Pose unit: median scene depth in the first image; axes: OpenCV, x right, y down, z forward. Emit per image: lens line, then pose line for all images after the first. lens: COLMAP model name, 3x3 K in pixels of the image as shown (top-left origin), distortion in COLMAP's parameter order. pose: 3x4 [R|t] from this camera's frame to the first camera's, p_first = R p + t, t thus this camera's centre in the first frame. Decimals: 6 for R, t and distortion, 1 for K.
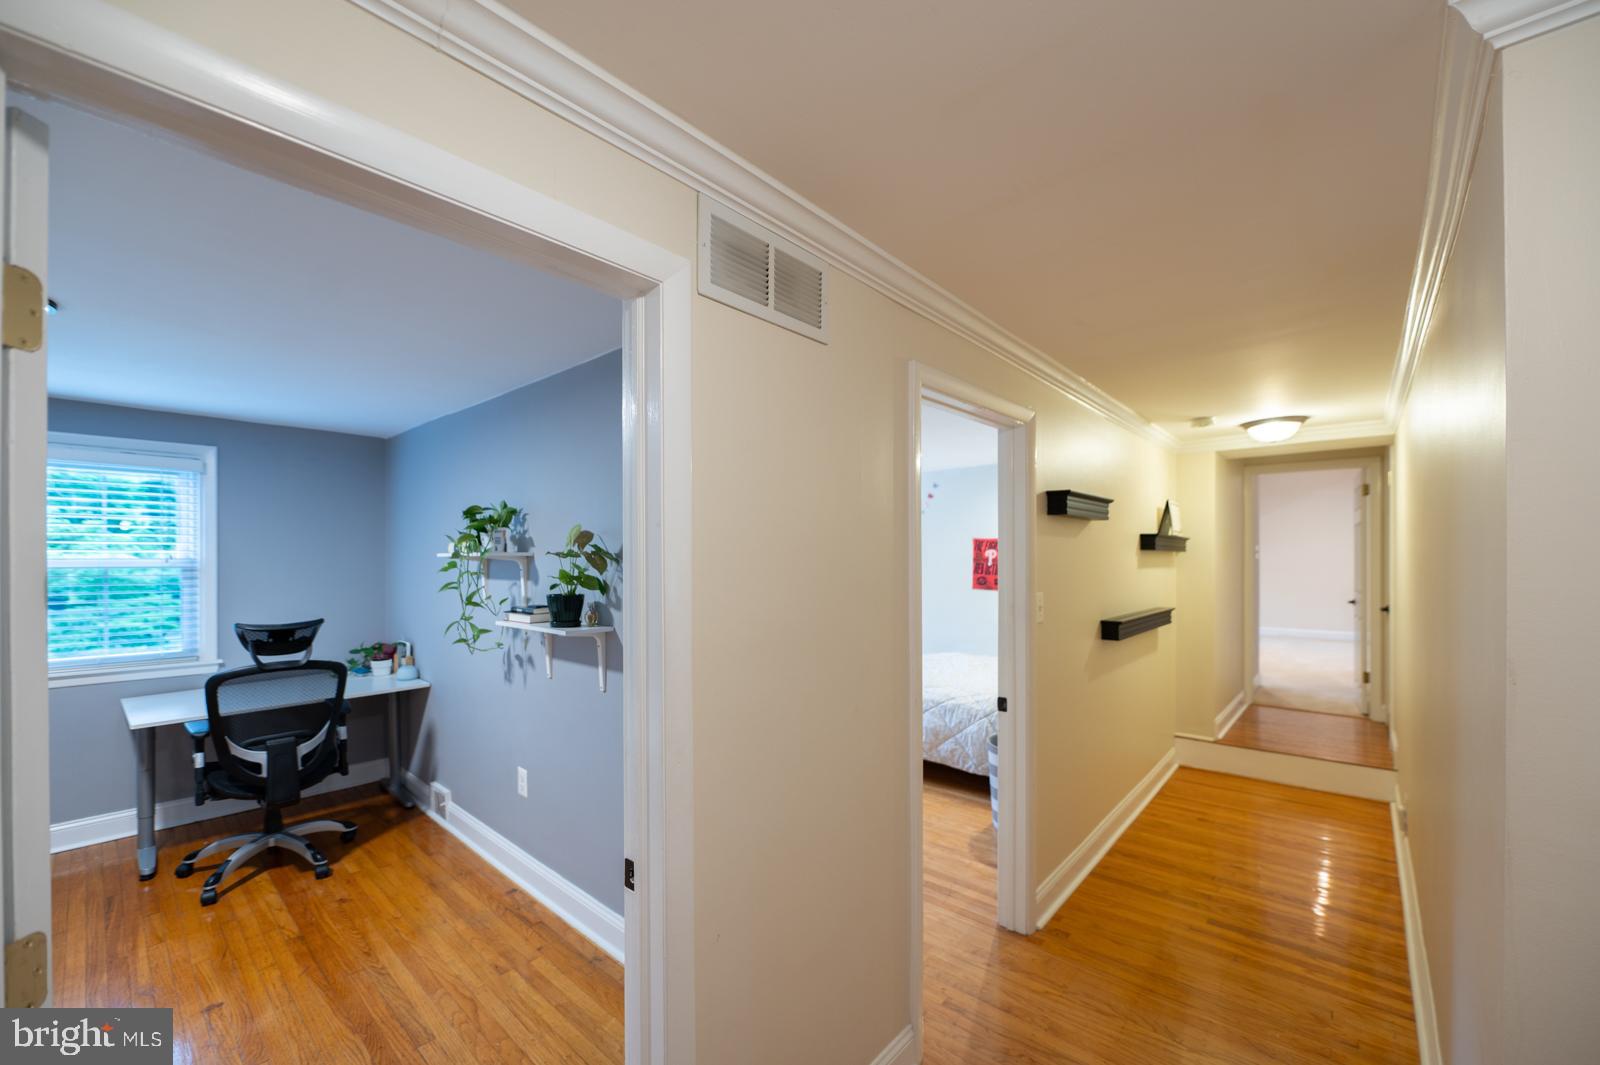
lens RADIAL K [[639.2, 0, 811.0], [0, 639.2, 557.6], [0, 0, 1]] dist [-0.007798, 0.000134]
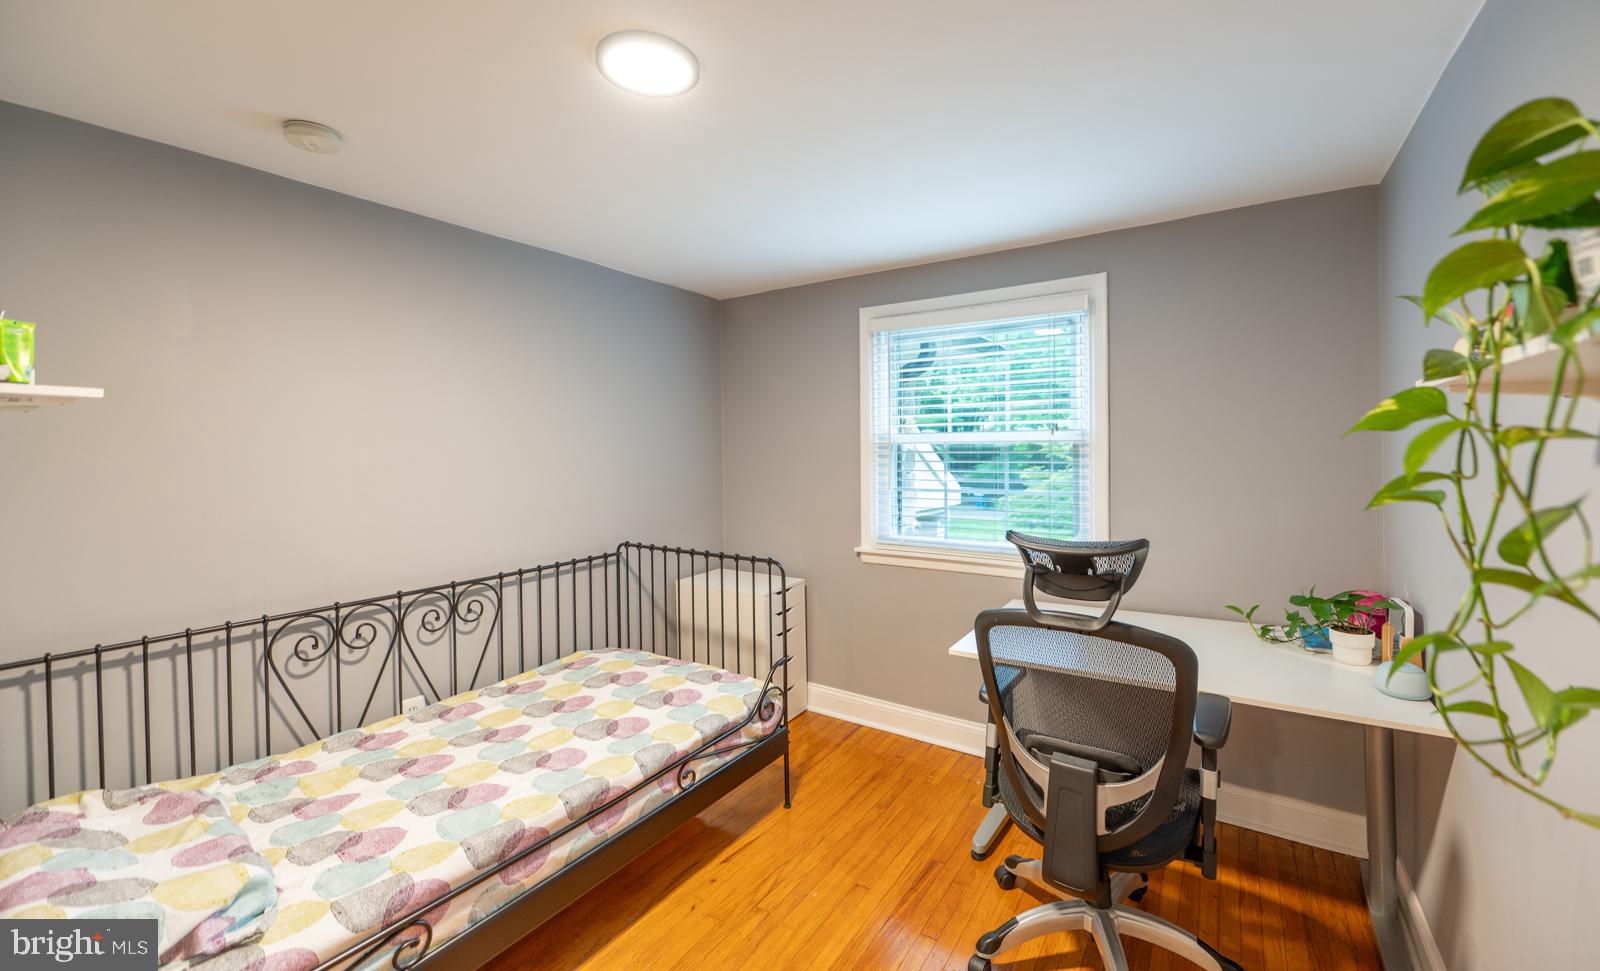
lens RADIAL K [[641.4, 0, 805.6], [0, 641.4, 453.3], [0, 0, 1]] dist [0.000073, 0.000003]
pose [[0.139593, 0.006447, -0.990188, -0.332084], [0.007810, 0.999941, 0.007612, 0.025820], [0.990178, -0.008796, 0.139534, 0.692544]]
